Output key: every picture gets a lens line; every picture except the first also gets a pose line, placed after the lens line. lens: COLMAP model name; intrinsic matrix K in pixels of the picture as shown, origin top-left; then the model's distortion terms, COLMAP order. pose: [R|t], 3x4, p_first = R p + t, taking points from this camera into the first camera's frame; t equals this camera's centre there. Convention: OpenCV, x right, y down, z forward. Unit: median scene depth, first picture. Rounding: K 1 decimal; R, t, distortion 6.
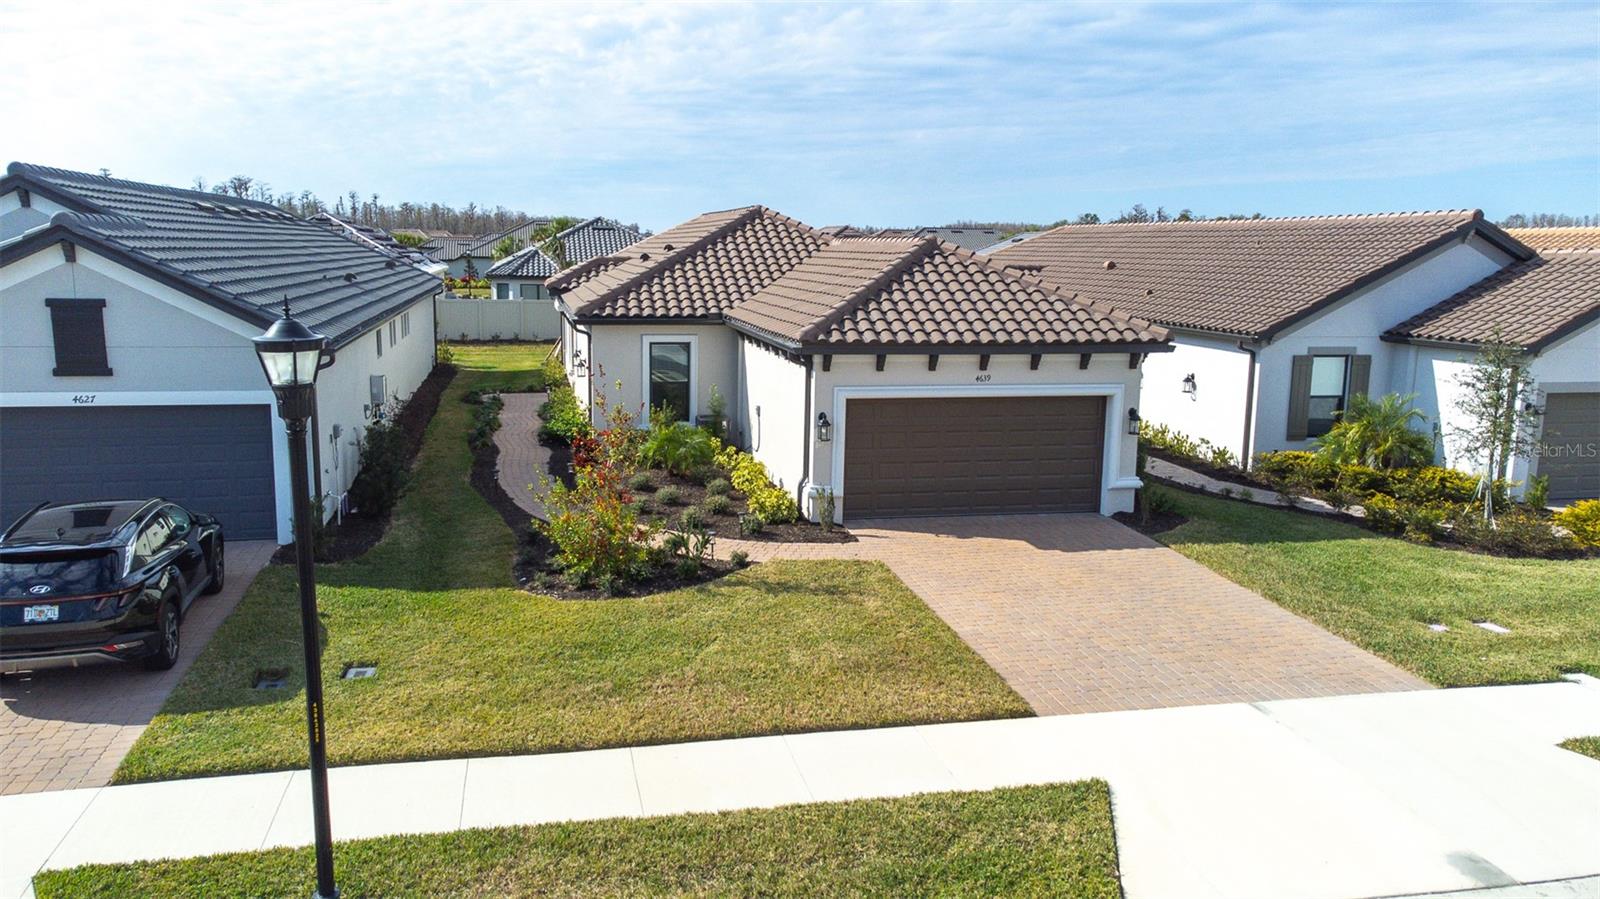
lens RADIAL K [[1186.6, 0, 797.1], [0, 1186.6, 448.7], [0, 0, 1]] dist [0.042856, 0.020268]
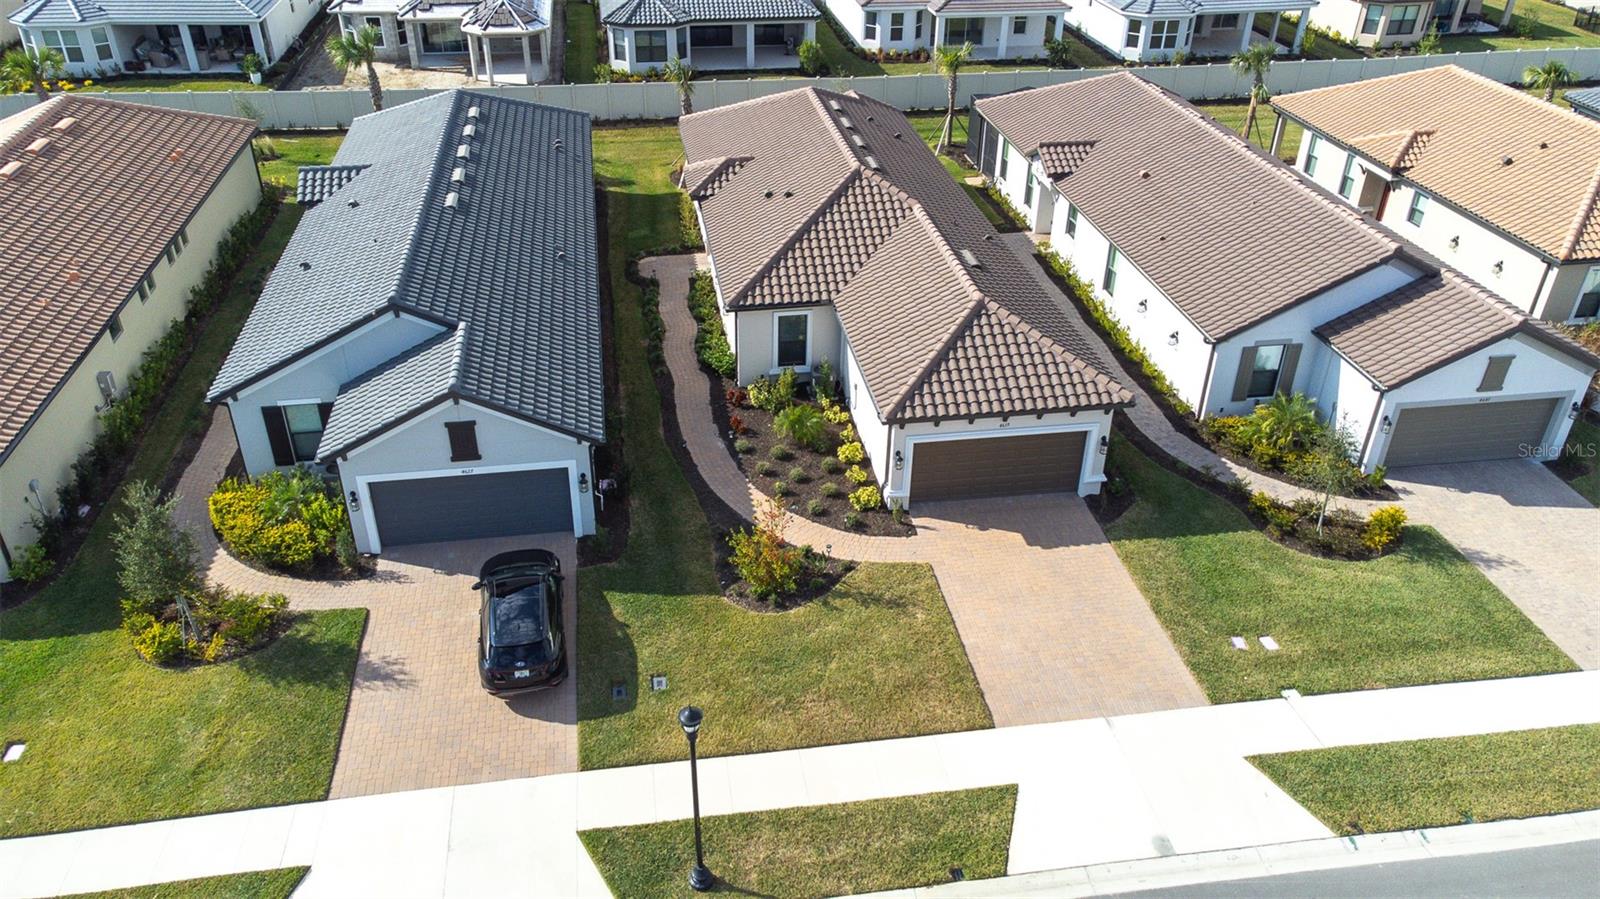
lens RADIAL K [[1186.6, 0, 797.3], [0, 1186.6, 450.1], [0, 0, 1]] dist [0.042856, 0.020268]
pose [[0.997703, 0.031833, -0.059796, -0.018722], [-0.006898, 0.925860, 0.377804, -0.637655], [0.067389, -0.376524, 0.923953, -0.468890]]
